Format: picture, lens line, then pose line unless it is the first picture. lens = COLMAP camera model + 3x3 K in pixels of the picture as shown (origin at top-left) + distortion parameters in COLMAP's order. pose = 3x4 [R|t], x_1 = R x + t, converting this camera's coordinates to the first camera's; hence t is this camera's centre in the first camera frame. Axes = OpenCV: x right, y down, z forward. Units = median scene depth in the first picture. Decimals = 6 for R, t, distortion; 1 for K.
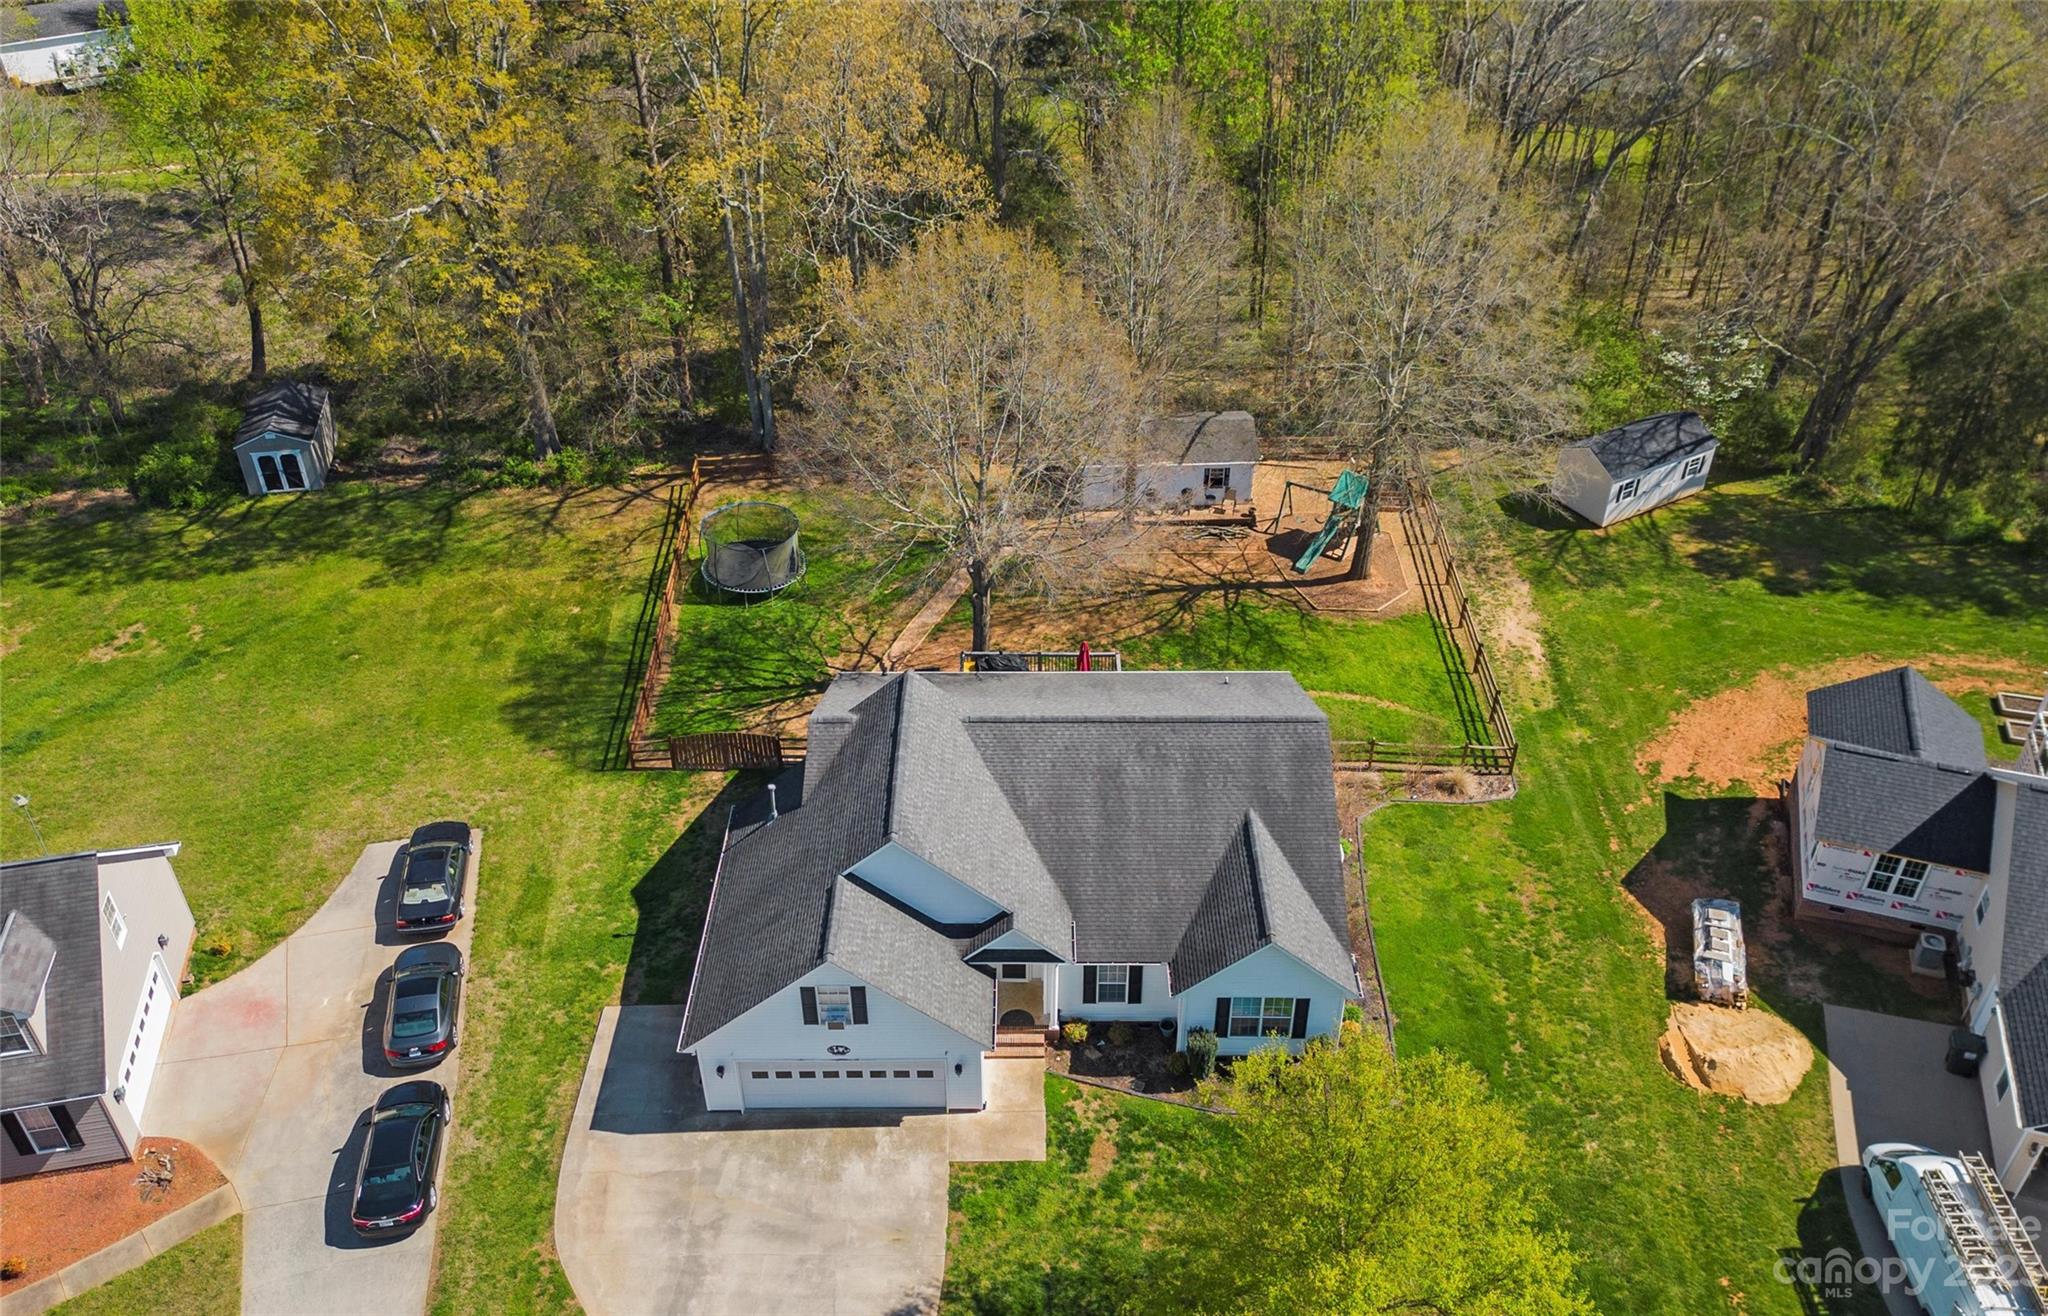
lens RADIAL K [[1634.7, 0, 1013.8], [0, 1634.7, 643.4], [0, 0, 1]] dist [0.055944, -0.049598]
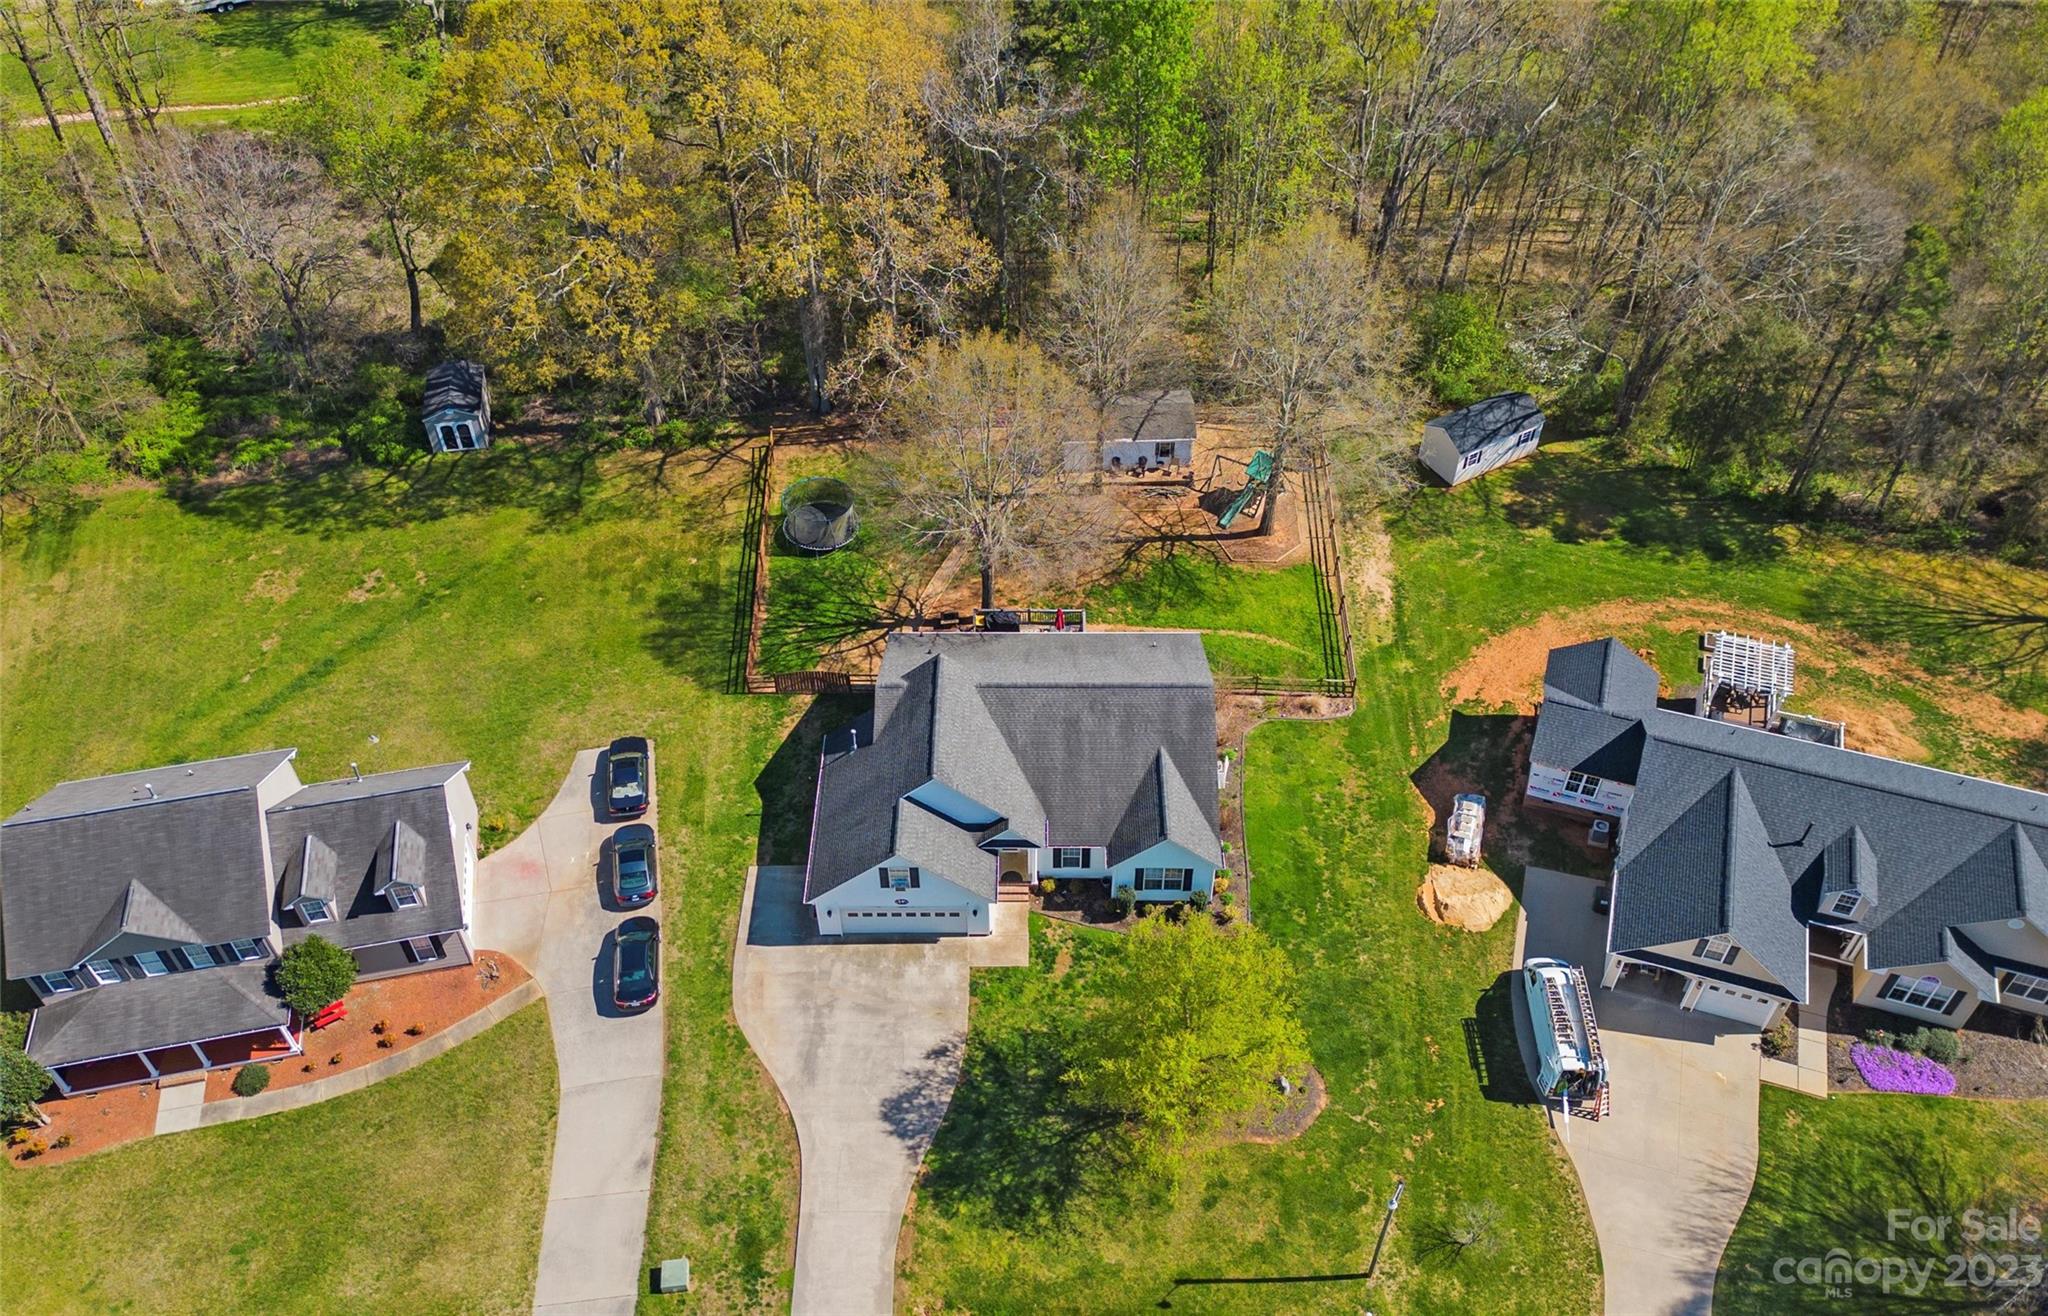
lens RADIAL K [[1634.7, 0, 1011.9], [0, 1634.7, 626.8], [0, 0, 1]] dist [0.055944, -0.049598]
pose [[0.999990, 0.001297, -0.004257, 0.008040], [-0.000637, 0.988466, 0.151445, -0.223609], [0.004404, -0.151441, 0.988457, -0.470776]]
